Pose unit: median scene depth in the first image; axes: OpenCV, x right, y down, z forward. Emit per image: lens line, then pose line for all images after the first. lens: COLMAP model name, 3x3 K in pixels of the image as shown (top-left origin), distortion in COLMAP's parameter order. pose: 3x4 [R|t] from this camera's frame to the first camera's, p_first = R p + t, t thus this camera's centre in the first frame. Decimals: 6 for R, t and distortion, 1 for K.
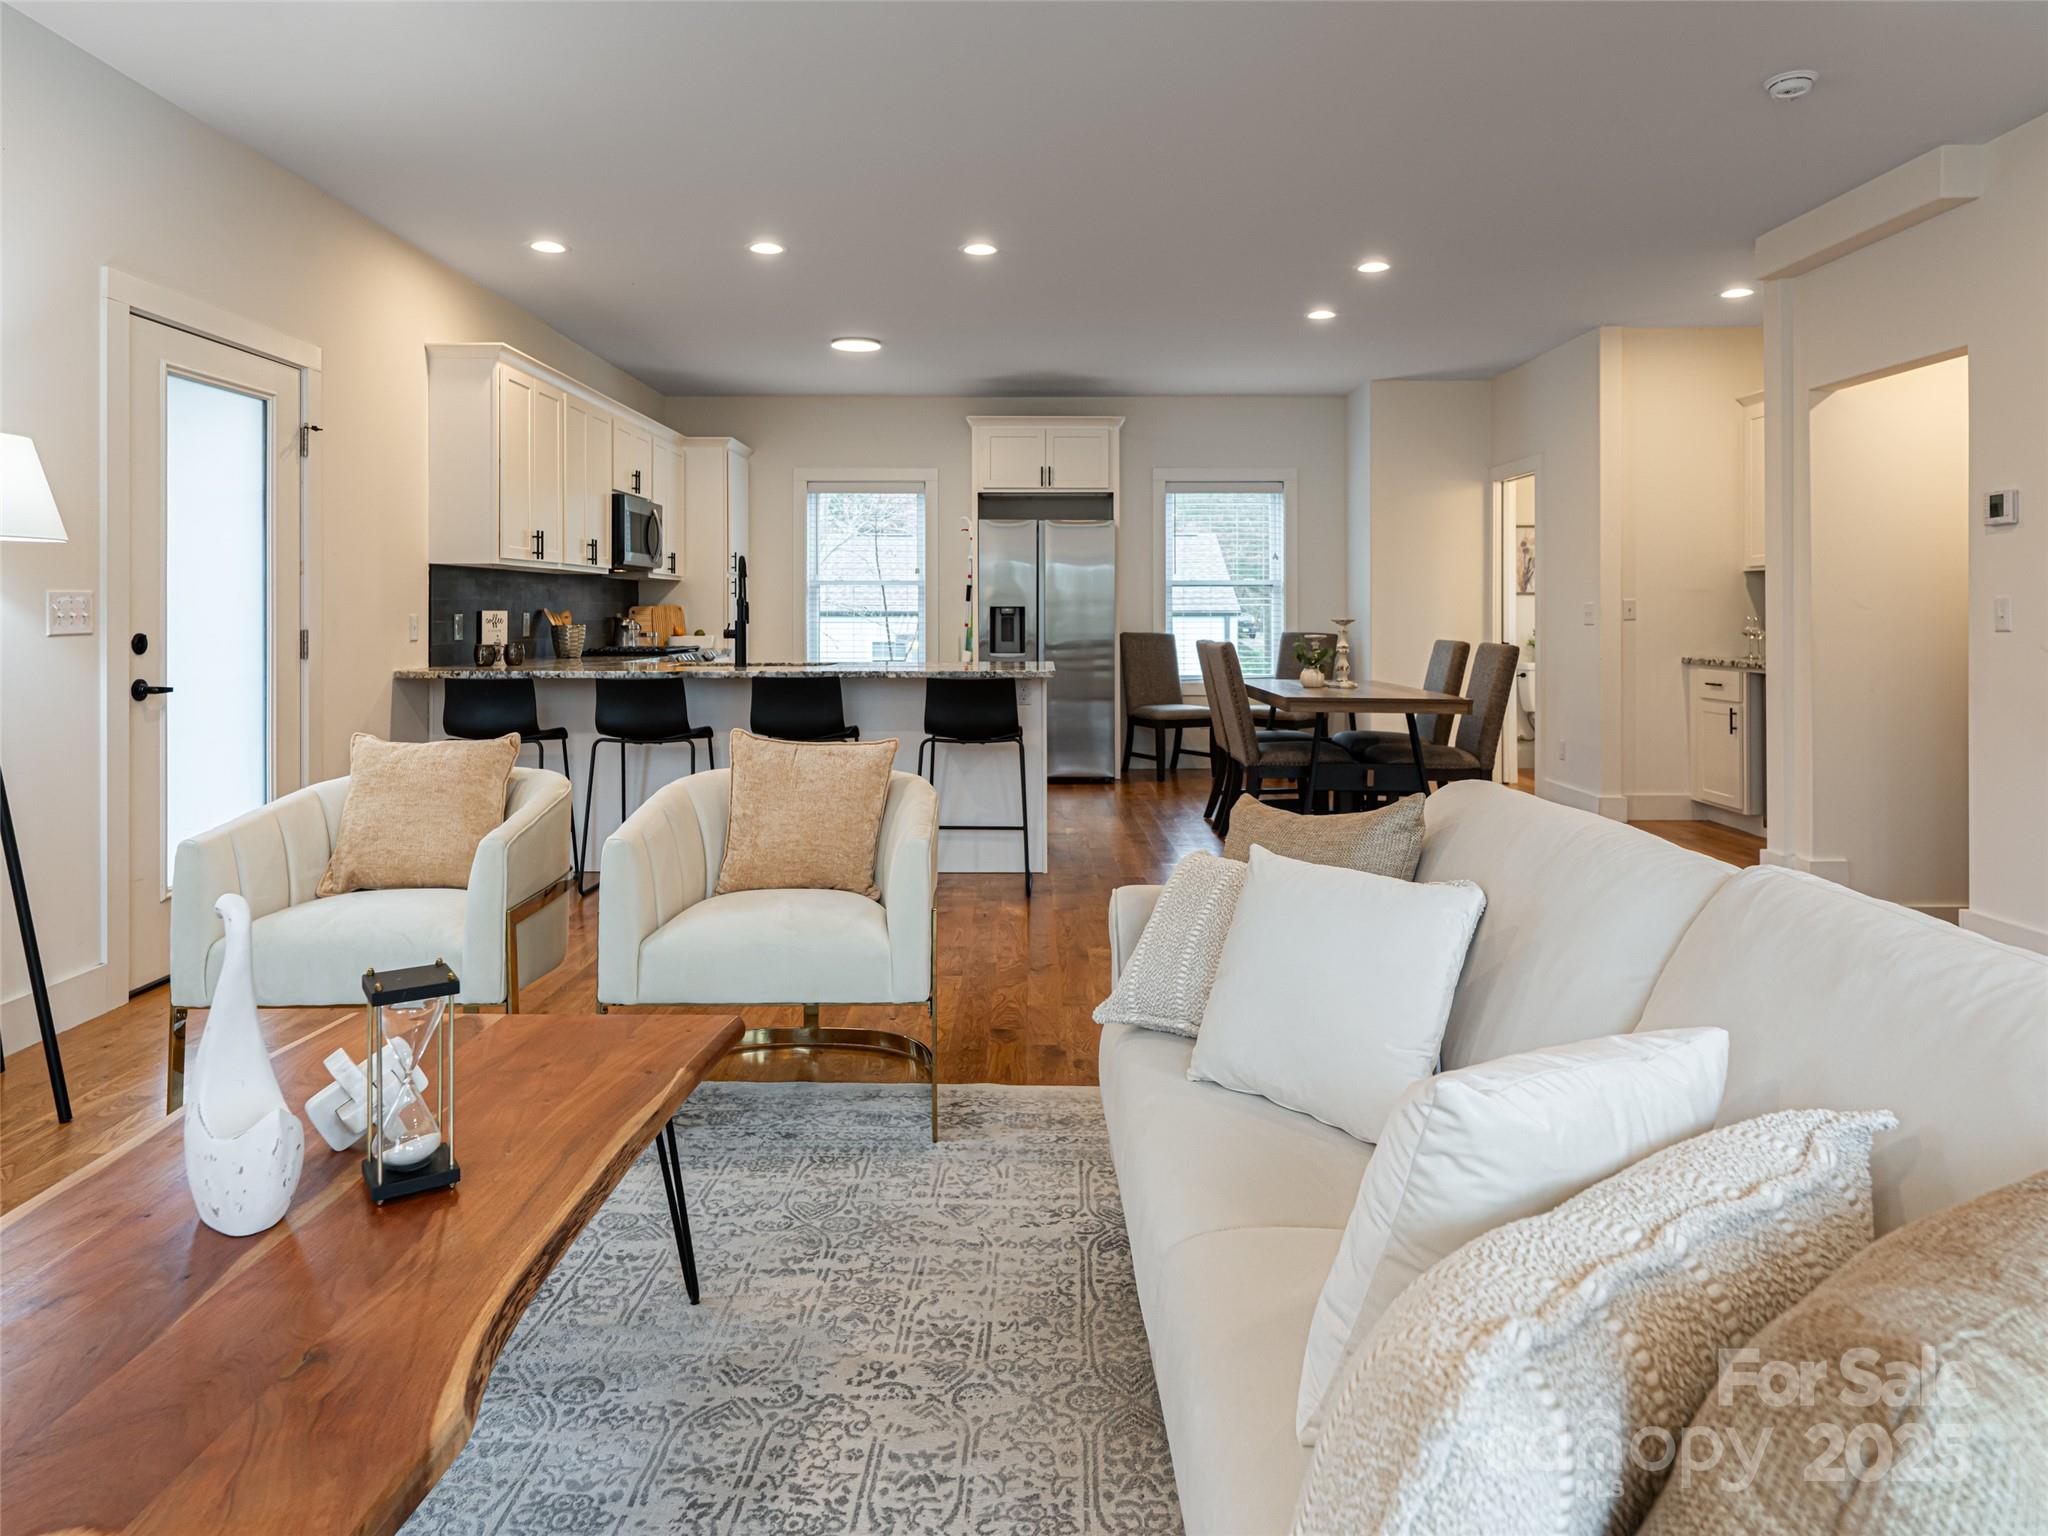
lens RADIAL K [[1285.0, 0, 1032.9], [0, 1285.0, 610.6], [0, 0, 1]] dist [-0.021628, 0.004790]
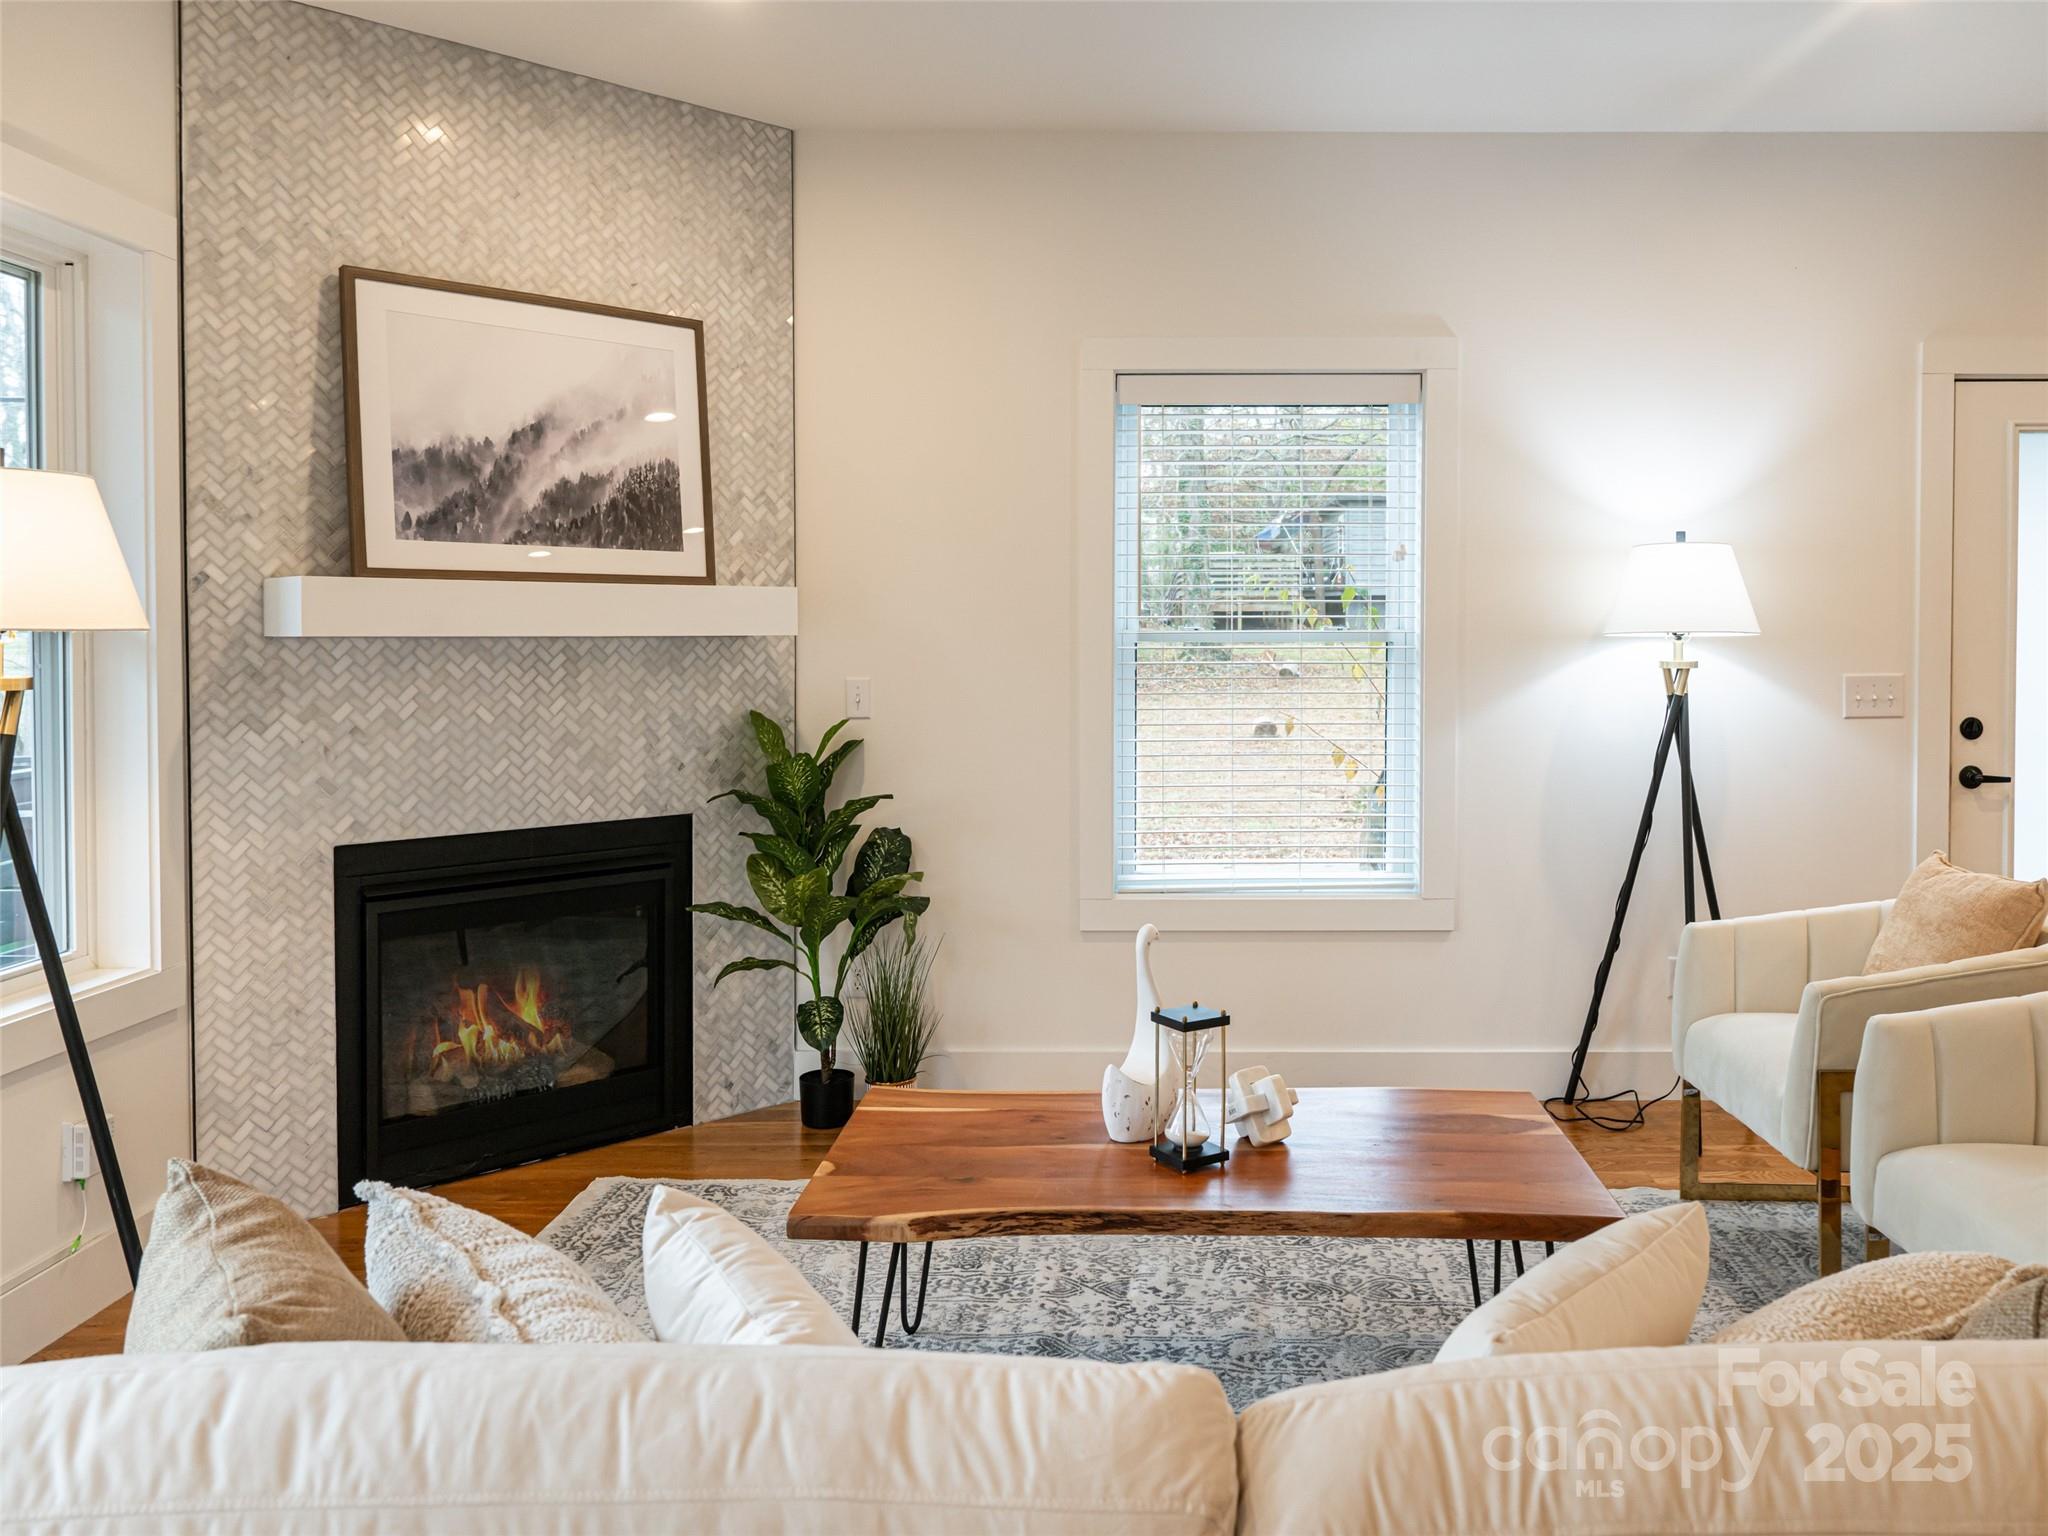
lens RADIAL K [[1554.3, 0, 1096.0], [0, 1554.3, 666.2], [0, 0, 1]] dist [0.000722, -0.018495]
pose [[-0.018243, 0.025039, -0.999520, 0.231180], [0.002173, 0.999685, 0.025003, -0.025094], [0.999831, -0.001716, -0.018292, 0.182831]]
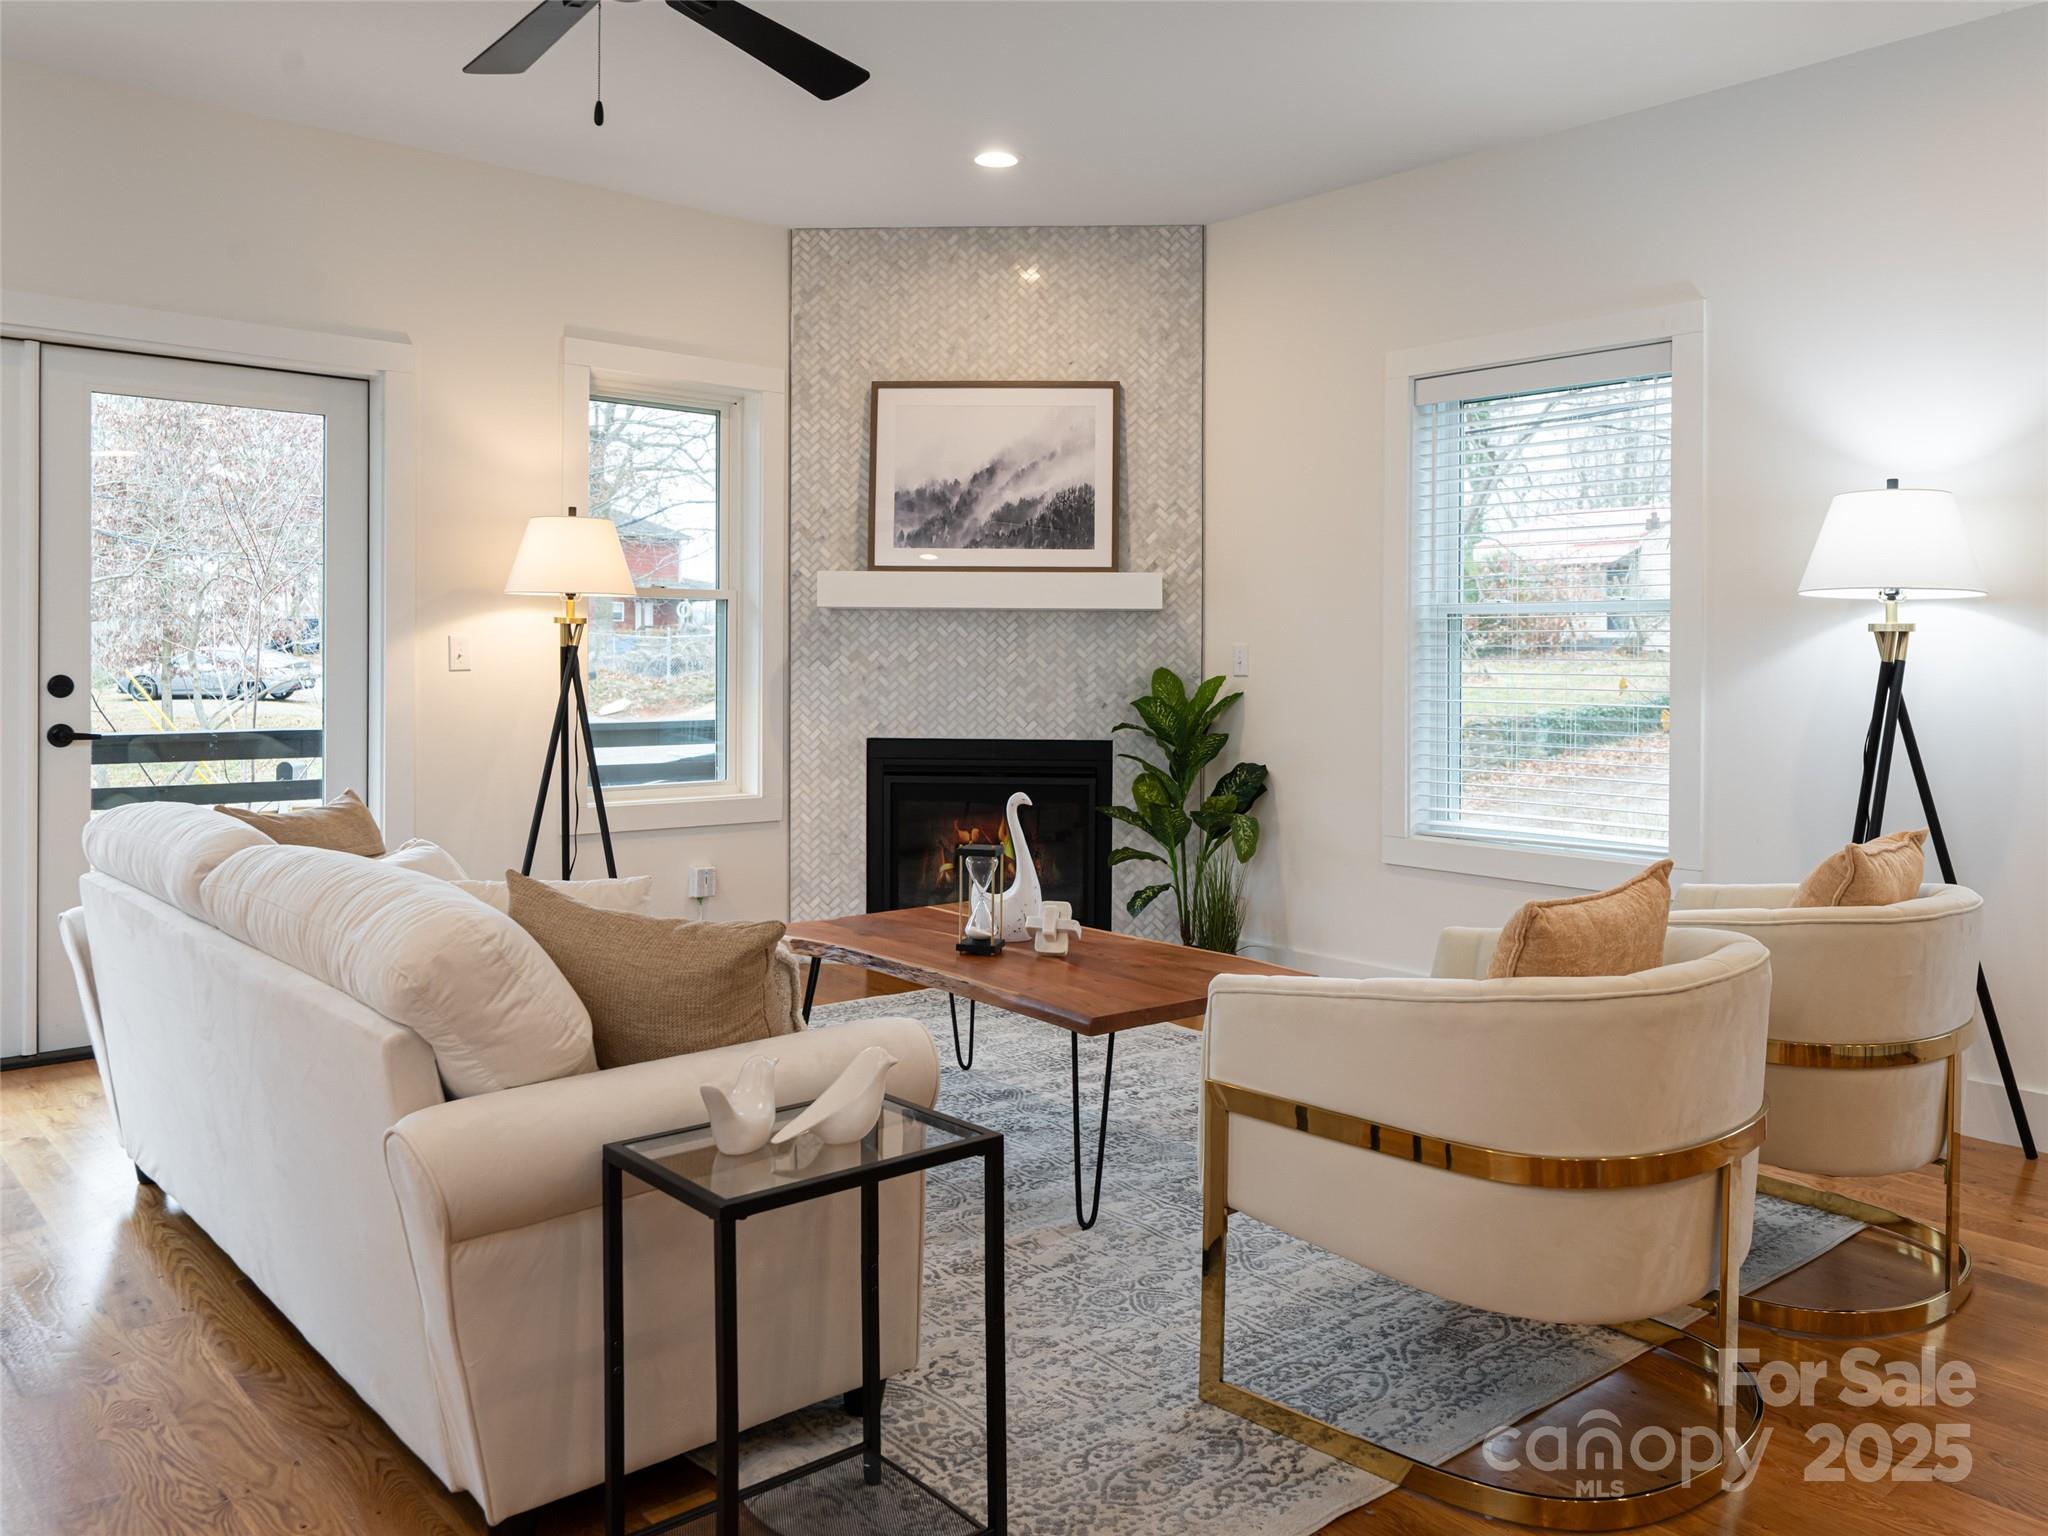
lens RADIAL K [[1554.3, 0, 1029.2], [0, 1554.3, 650.0], [0, 0, 1]] dist [0.000722, -0.018495]
pose [[-0.760440, -0.006469, -0.649376, 0.203606], [-0.006324, 0.999977, -0.002557, -0.001403], [0.649378, 0.002162, -0.760463, 0.573454]]
